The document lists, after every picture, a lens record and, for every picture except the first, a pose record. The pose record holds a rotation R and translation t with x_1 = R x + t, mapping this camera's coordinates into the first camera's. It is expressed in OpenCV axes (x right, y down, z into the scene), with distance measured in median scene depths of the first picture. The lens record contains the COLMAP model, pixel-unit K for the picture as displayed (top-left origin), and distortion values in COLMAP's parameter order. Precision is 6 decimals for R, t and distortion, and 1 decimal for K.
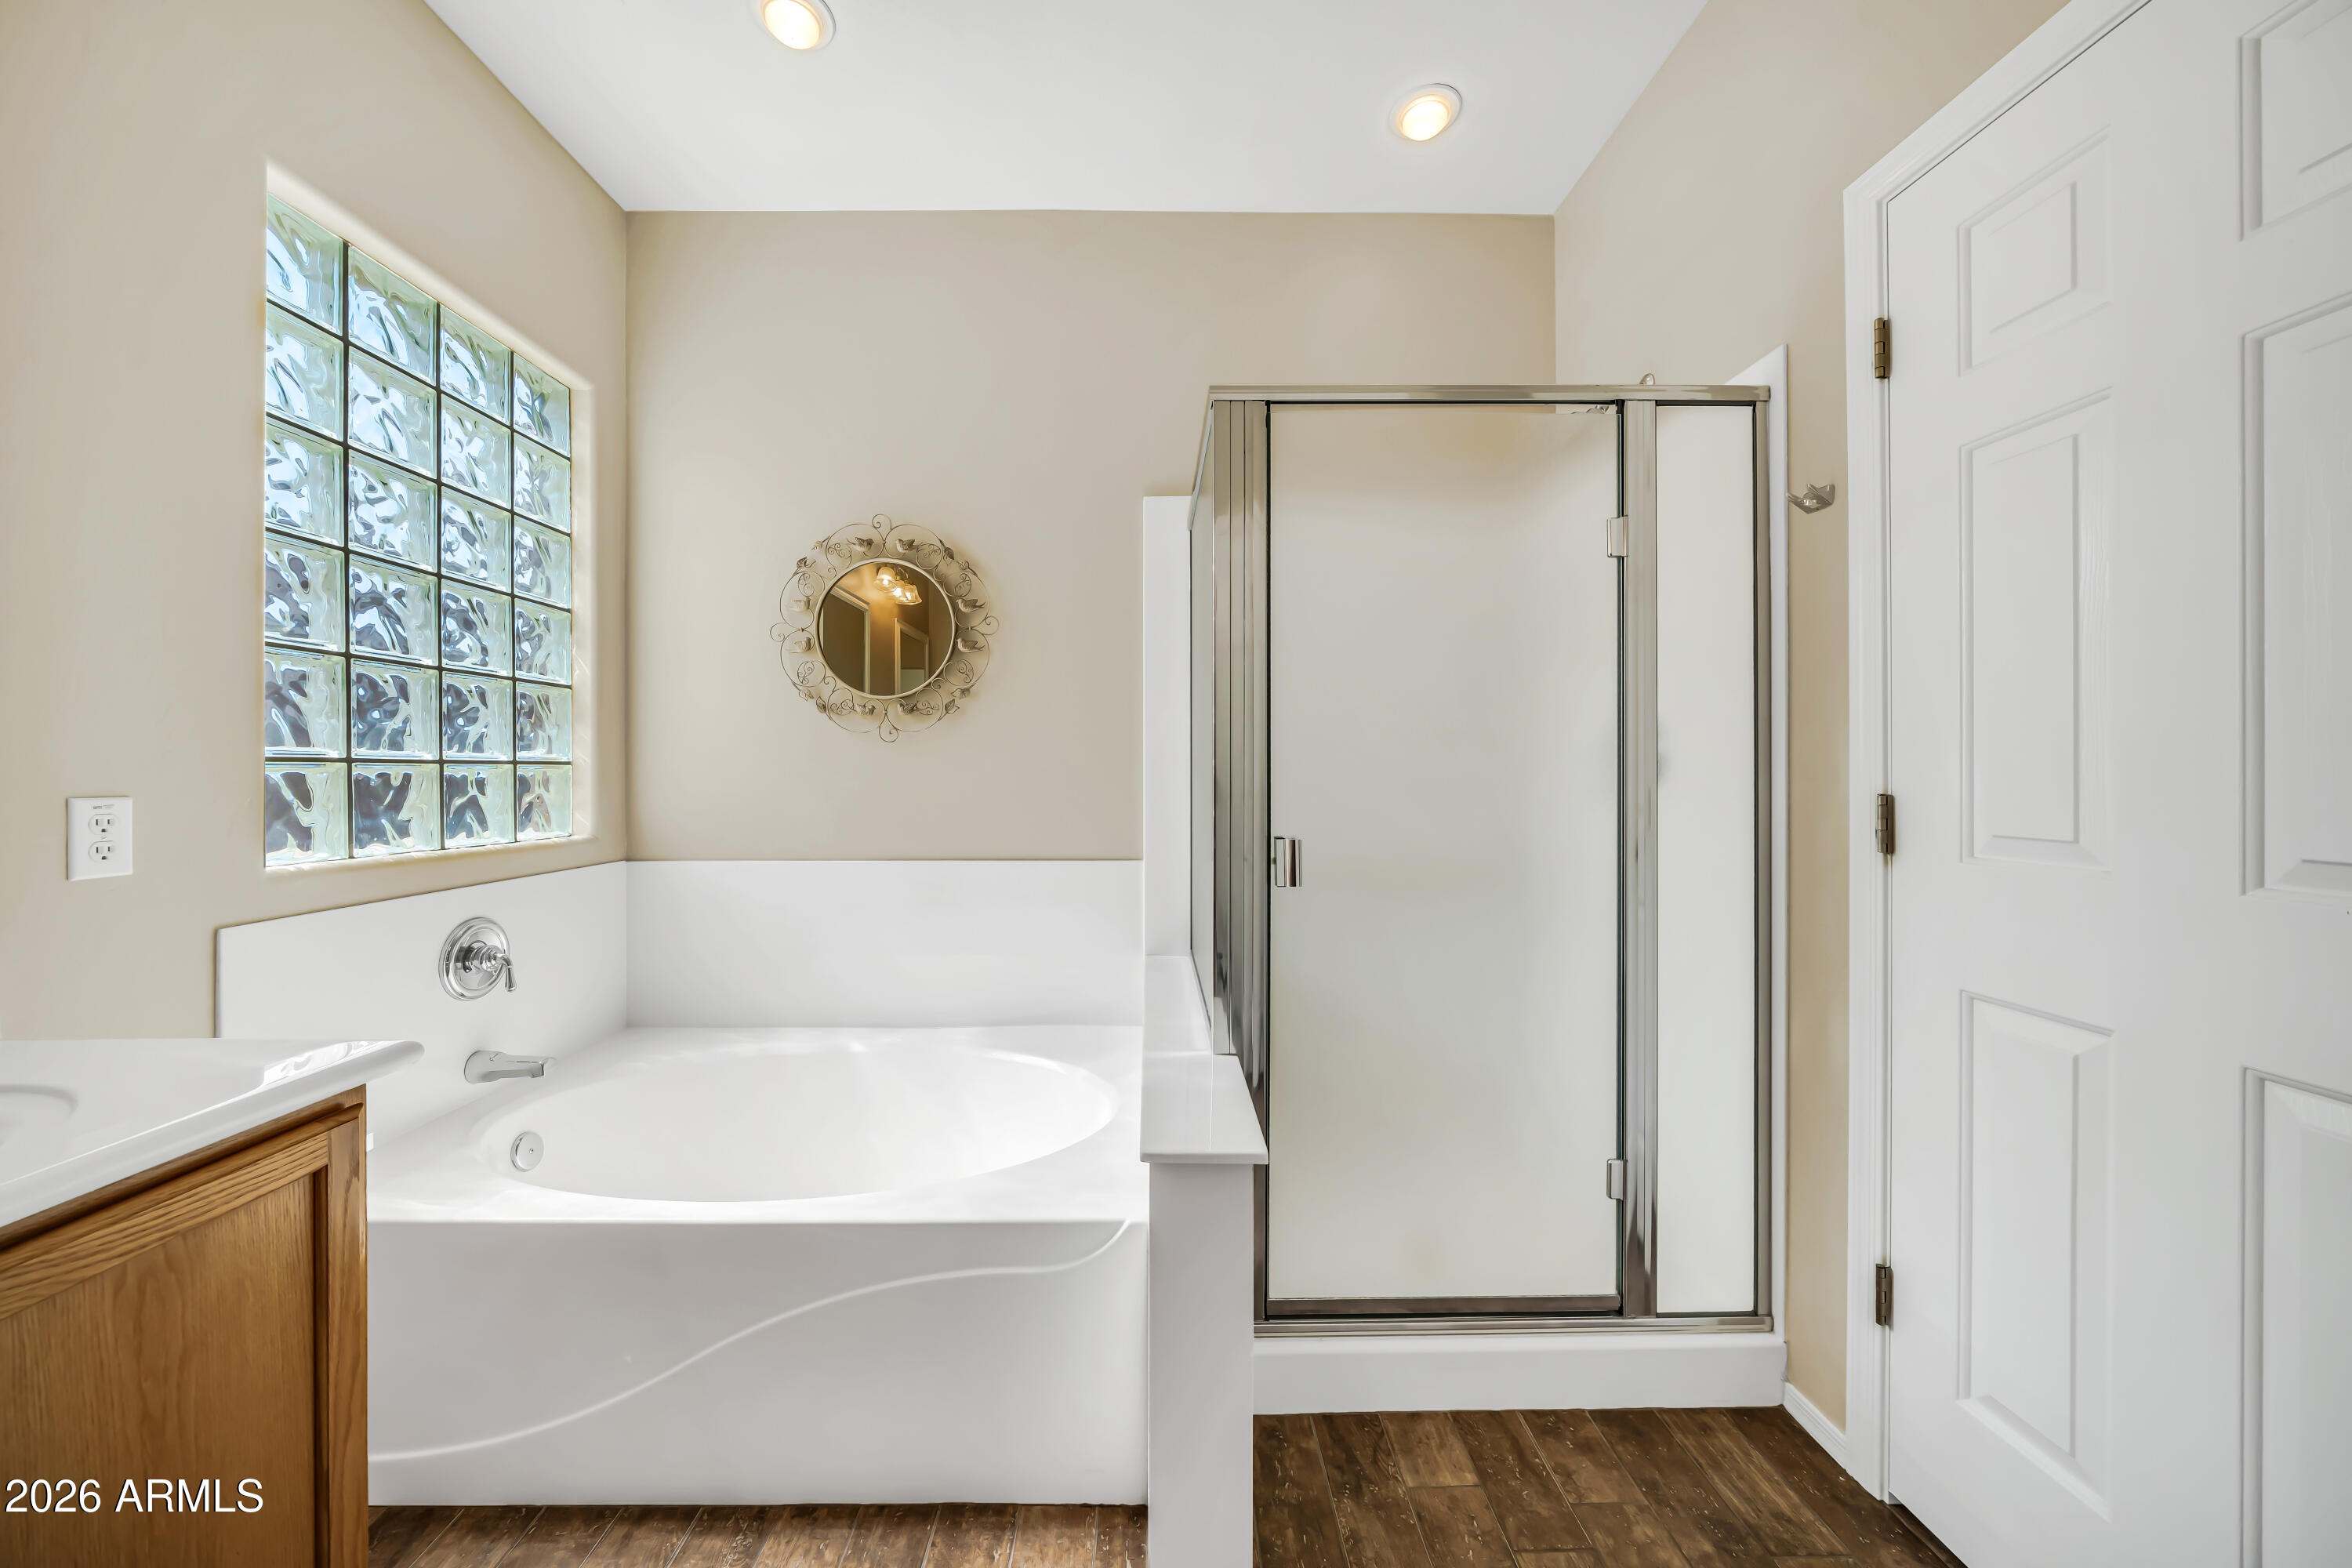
lens RADIAL K [[778.4, 0, 1169.8], [0, 778.4, 774.3], [0, 0, 1]] dist [-0.006868, 0.000887]
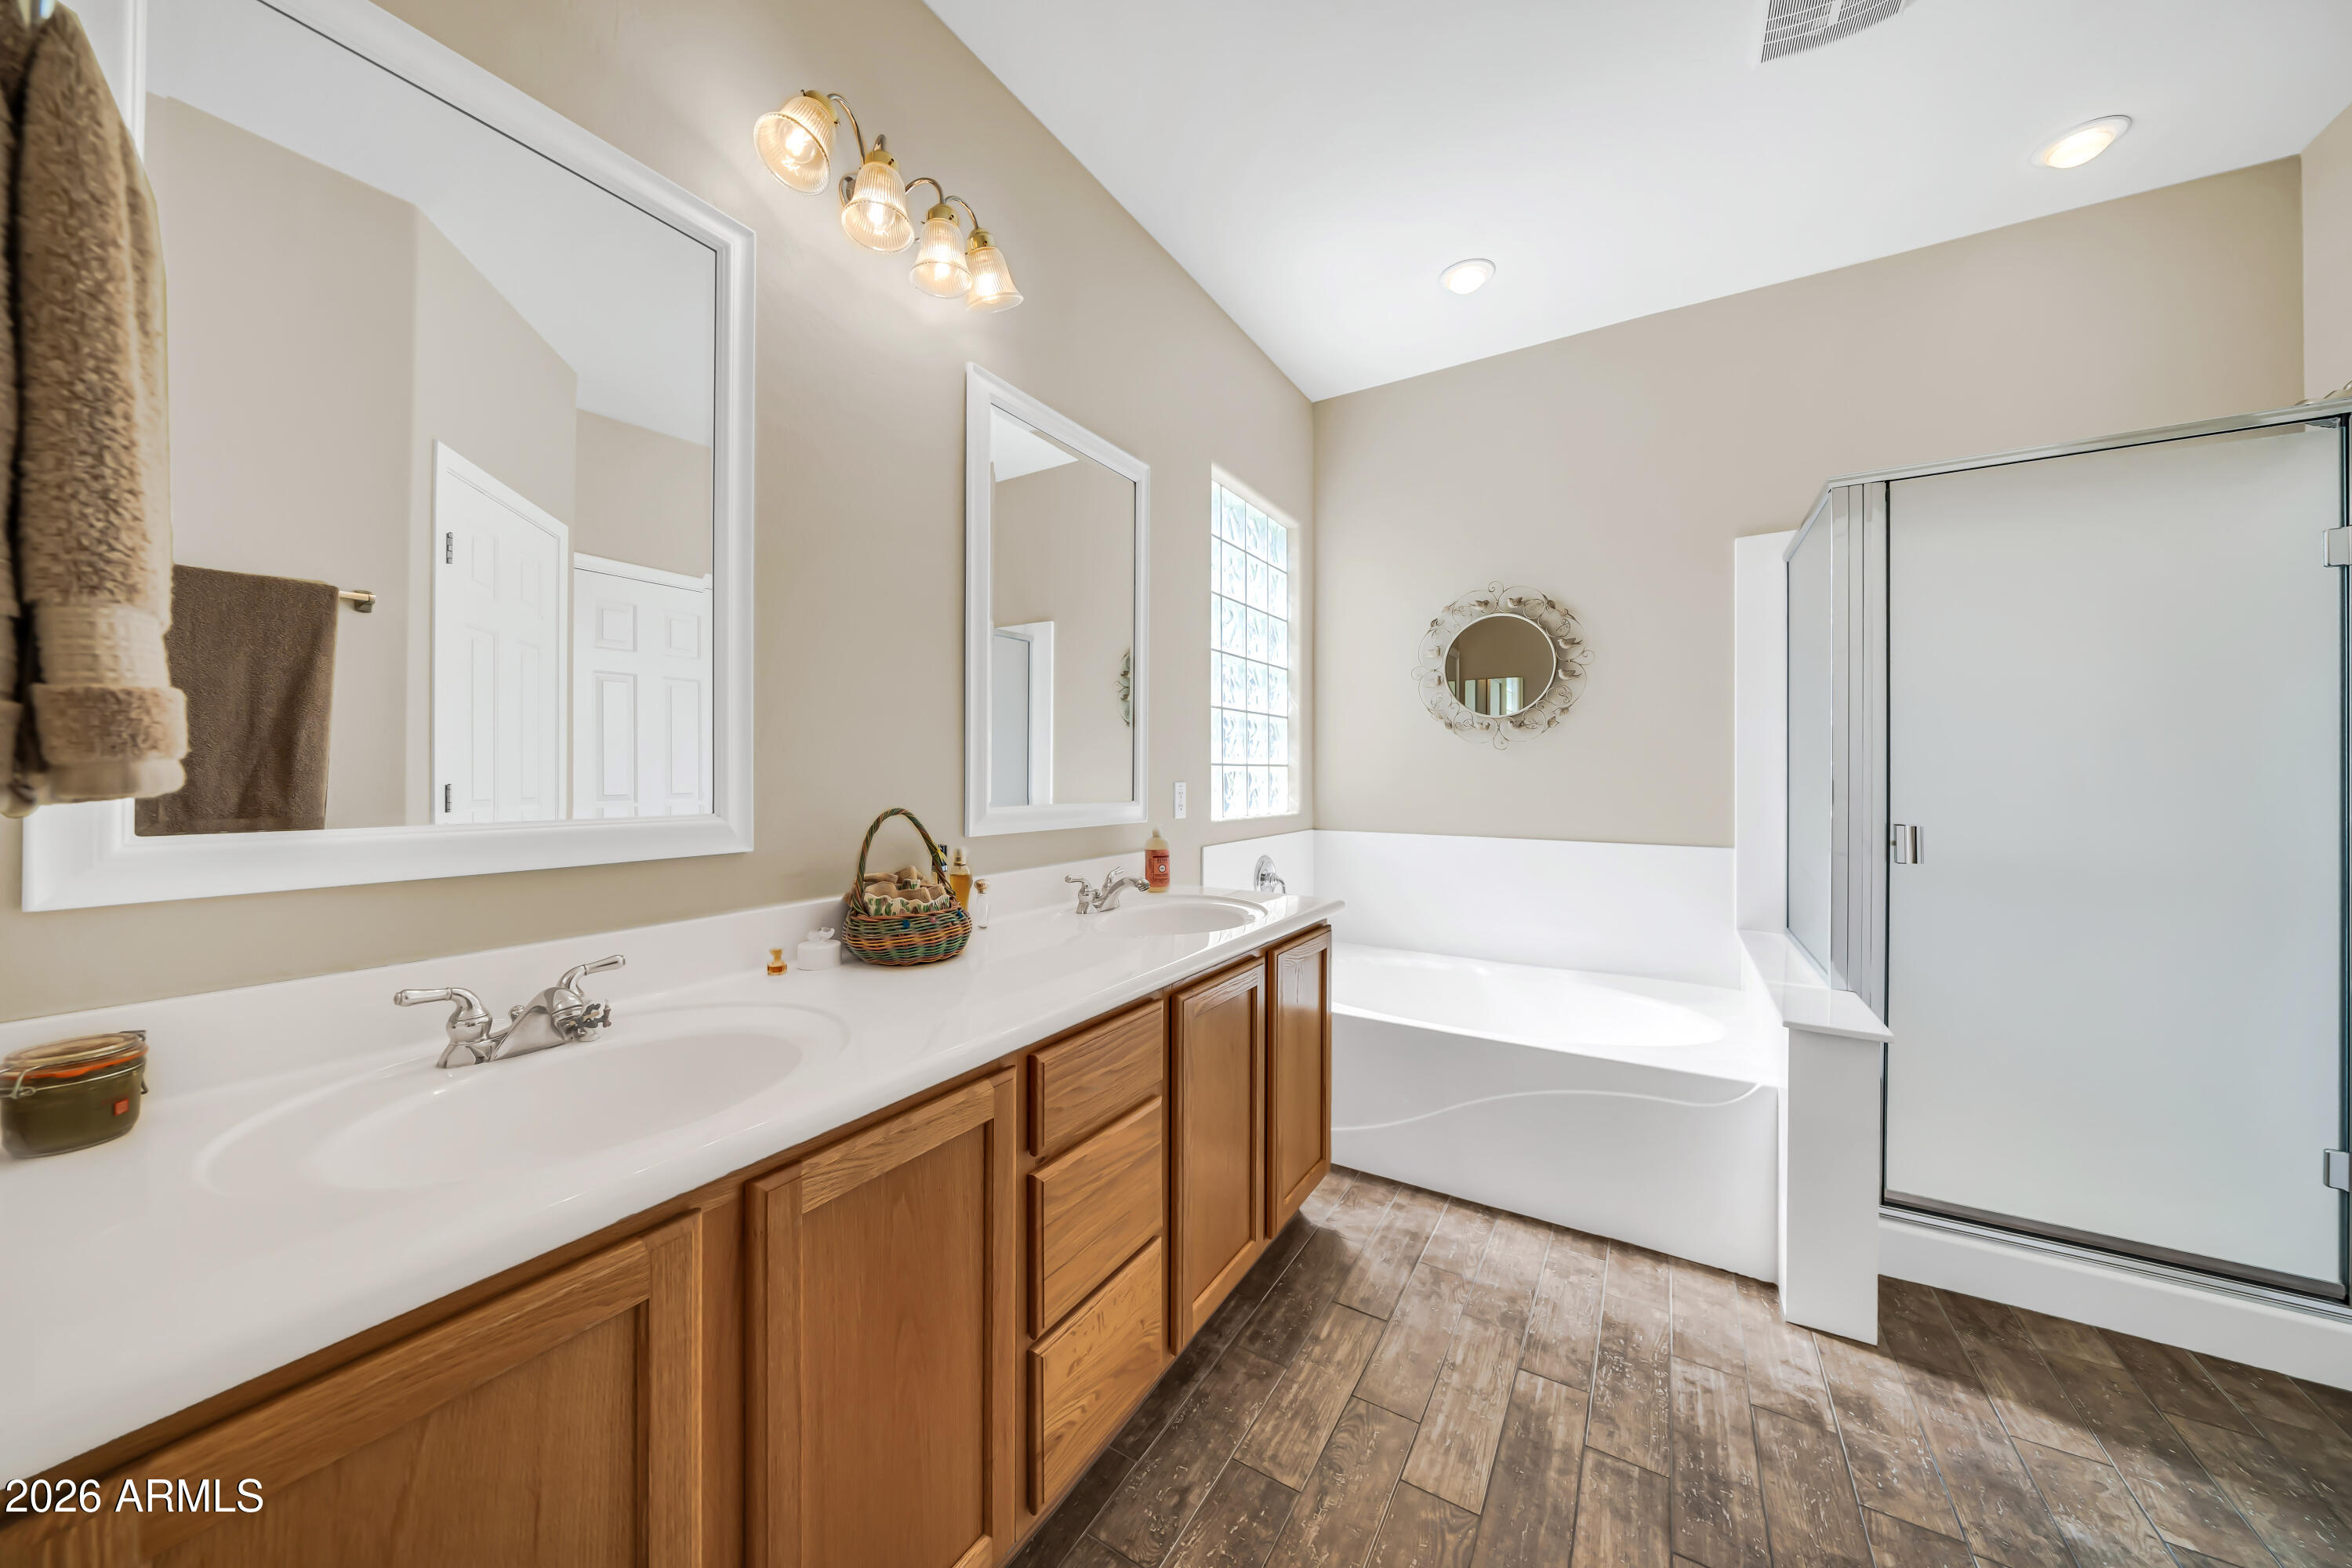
lens RADIAL K [[778.4, 0, 1167.7], [0, 778.4, 771.0], [0, 0, 1]] dist [-0.006868, 0.000887]
pose [[0.828929, 0.003241, -0.559345, -0.113670], [-0.006179, 0.999975, -0.003363, 0.004216], [0.559320, 0.006244, 0.828928, -0.568248]]
